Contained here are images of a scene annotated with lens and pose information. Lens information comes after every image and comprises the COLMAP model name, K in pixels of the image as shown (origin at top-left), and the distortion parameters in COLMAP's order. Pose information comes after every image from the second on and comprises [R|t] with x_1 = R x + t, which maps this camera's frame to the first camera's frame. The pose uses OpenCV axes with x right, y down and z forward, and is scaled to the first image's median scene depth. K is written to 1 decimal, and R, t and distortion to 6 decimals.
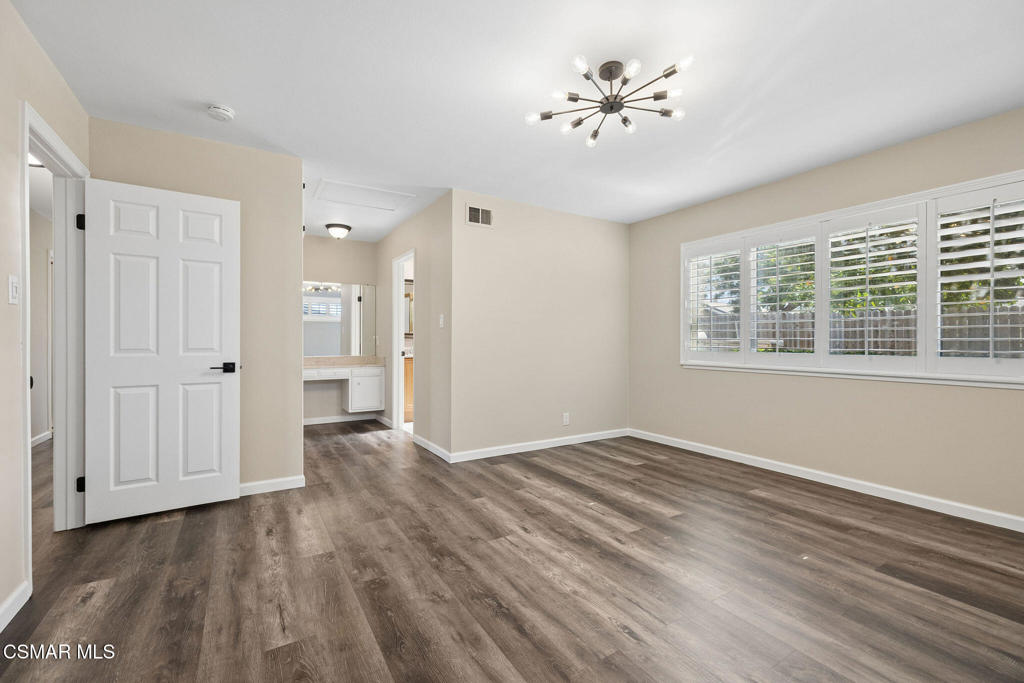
lens RADIAL K [[431.2, 0, 504.9], [0, 431.2, 338.9], [0, 0, 1]] dist [0.000991, -0.000245]
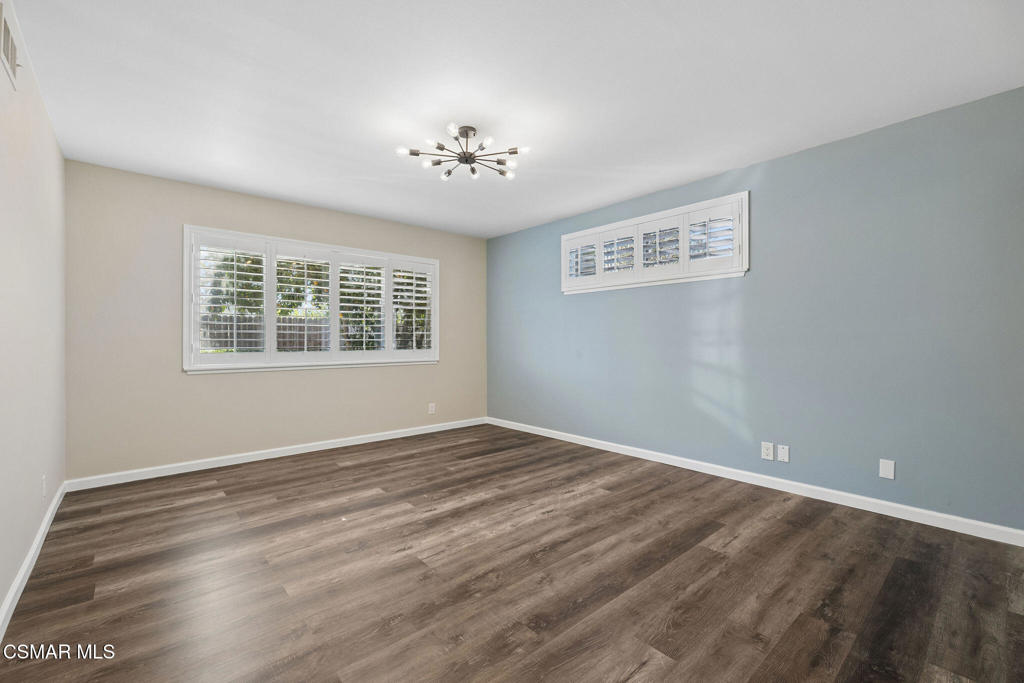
lens RADIAL K [[431.2, 0, 504.9], [0, 431.2, 338.9], [0, 0, 1]] dist [0.000991, -0.000245]
pose [[-0.161152, 0.000336, 0.986930, -0.801249], [-0.000046, 1.000000, -0.000348, -0.001619], [-0.986930, -0.000101, -0.161152, 0.847073]]
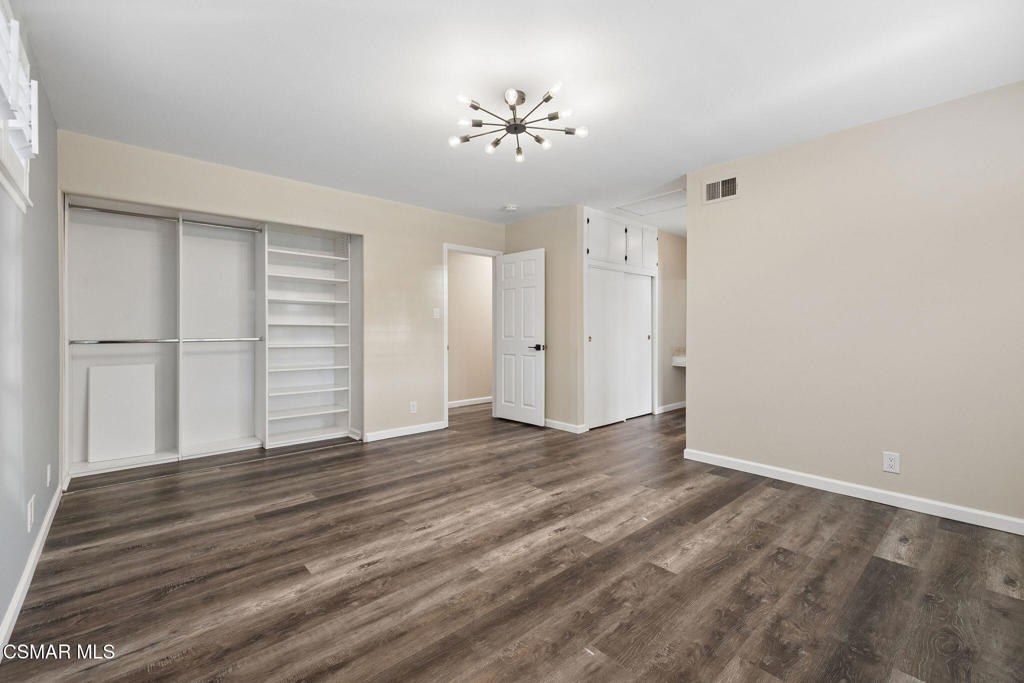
lens RADIAL K [[431.2, 0, 504.9], [0, 431.2, 338.9], [0, 0, 1]] dist [0.000991, -0.000245]
pose [[0.173728, 0.013124, -0.984706, 1.053016], [0.002148, 0.999904, 0.013706, 0.006319], [0.984791, -0.004496, 0.173683, 0.598579]]
